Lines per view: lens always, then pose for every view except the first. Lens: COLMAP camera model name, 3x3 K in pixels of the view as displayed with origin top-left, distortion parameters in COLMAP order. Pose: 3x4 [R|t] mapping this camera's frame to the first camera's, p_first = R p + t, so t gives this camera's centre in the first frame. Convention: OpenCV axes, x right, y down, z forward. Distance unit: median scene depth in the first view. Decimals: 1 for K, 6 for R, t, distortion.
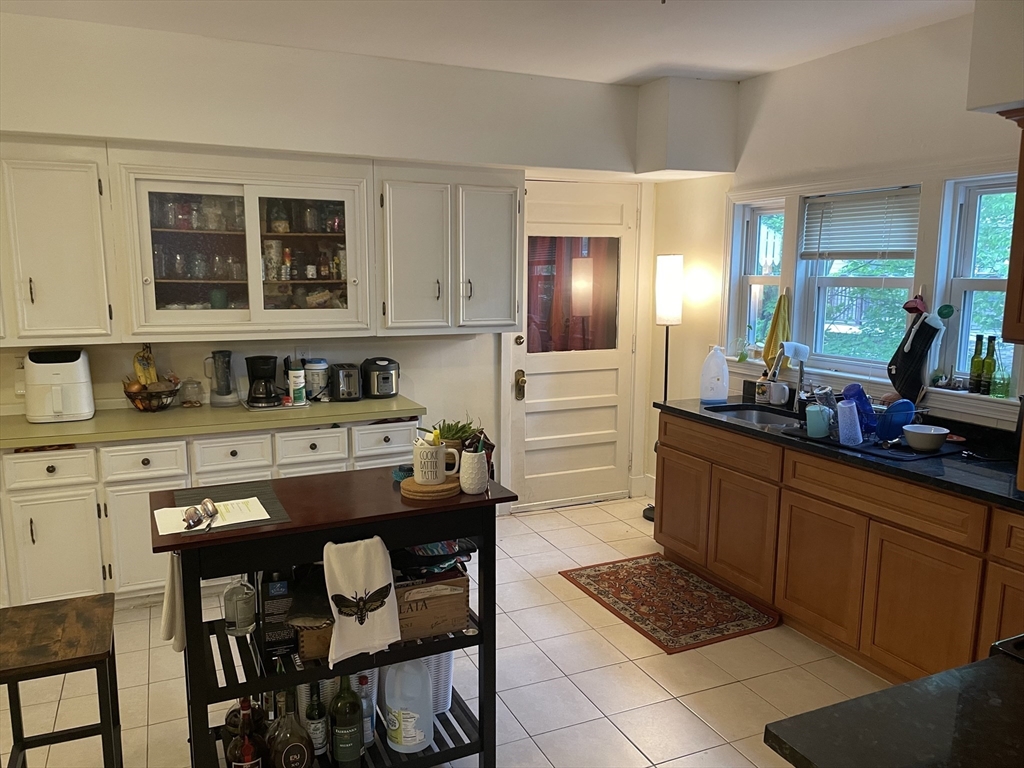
lens RADIAL K [[777.9, 0, 506.0], [0, 777.9, 386.4], [0, 0, 1]] dist [0.042902, -0.041252]
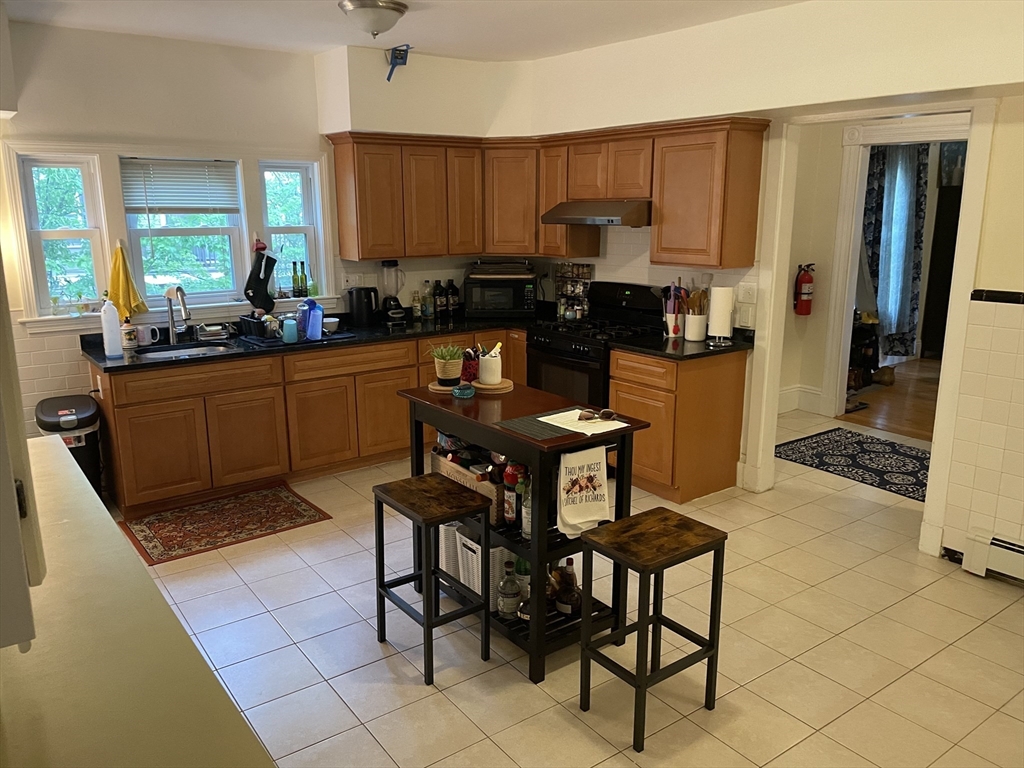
lens RADIAL K [[777.9, 0, 504.0], [0, 777.9, 380.6], [0, 0, 1]] dist [0.042902, -0.041252]
pose [[-0.215503, -0.215373, 0.952456, -0.977732], [0.152688, 0.955945, 0.250709, -0.153408], [-0.964492, 0.199457, -0.173124, 0.831834]]
